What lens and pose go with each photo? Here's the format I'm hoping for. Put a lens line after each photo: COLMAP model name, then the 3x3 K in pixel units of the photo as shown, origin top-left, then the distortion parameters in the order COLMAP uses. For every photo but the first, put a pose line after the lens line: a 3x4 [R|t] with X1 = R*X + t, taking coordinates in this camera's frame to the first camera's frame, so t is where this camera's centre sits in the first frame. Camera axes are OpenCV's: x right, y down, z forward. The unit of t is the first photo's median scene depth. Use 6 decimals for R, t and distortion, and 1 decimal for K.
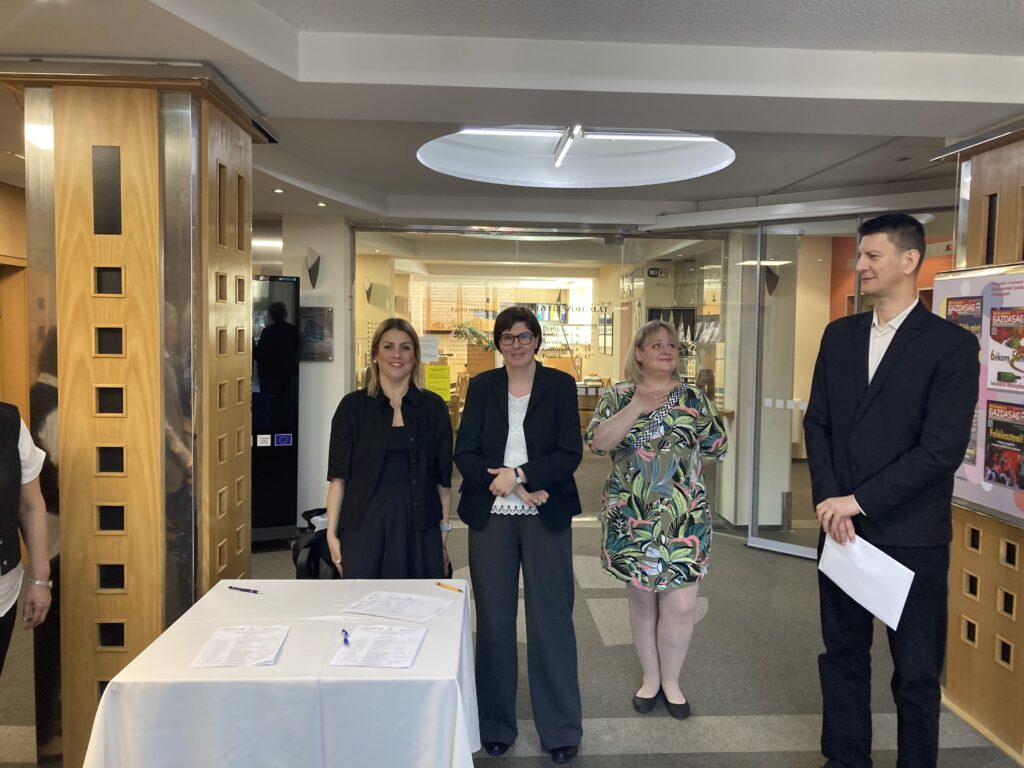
lens RADIAL K [[832.6, 0, 513.7], [0, 832.6, 366.5], [0, 0, 1]] dist [0.022217, -0.000822]
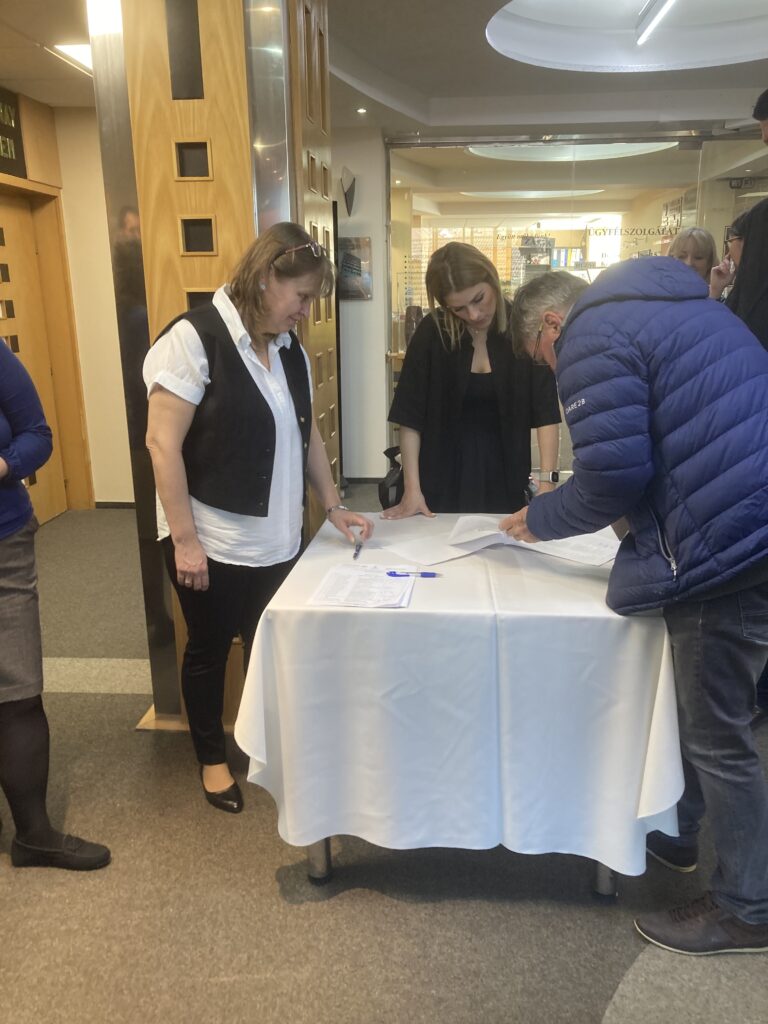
lens RADIAL K [[832.6, 0, 381.8], [0, 832.6, 500.6], [0, 0, 1]] dist [0.022217, -0.000822]
pose [[0.991562, 0.000660, -0.129633, -0.187096], [0.024429, 0.981120, 0.191851, 0.075790], [0.127312, -0.193399, 0.972825, 0.143771]]
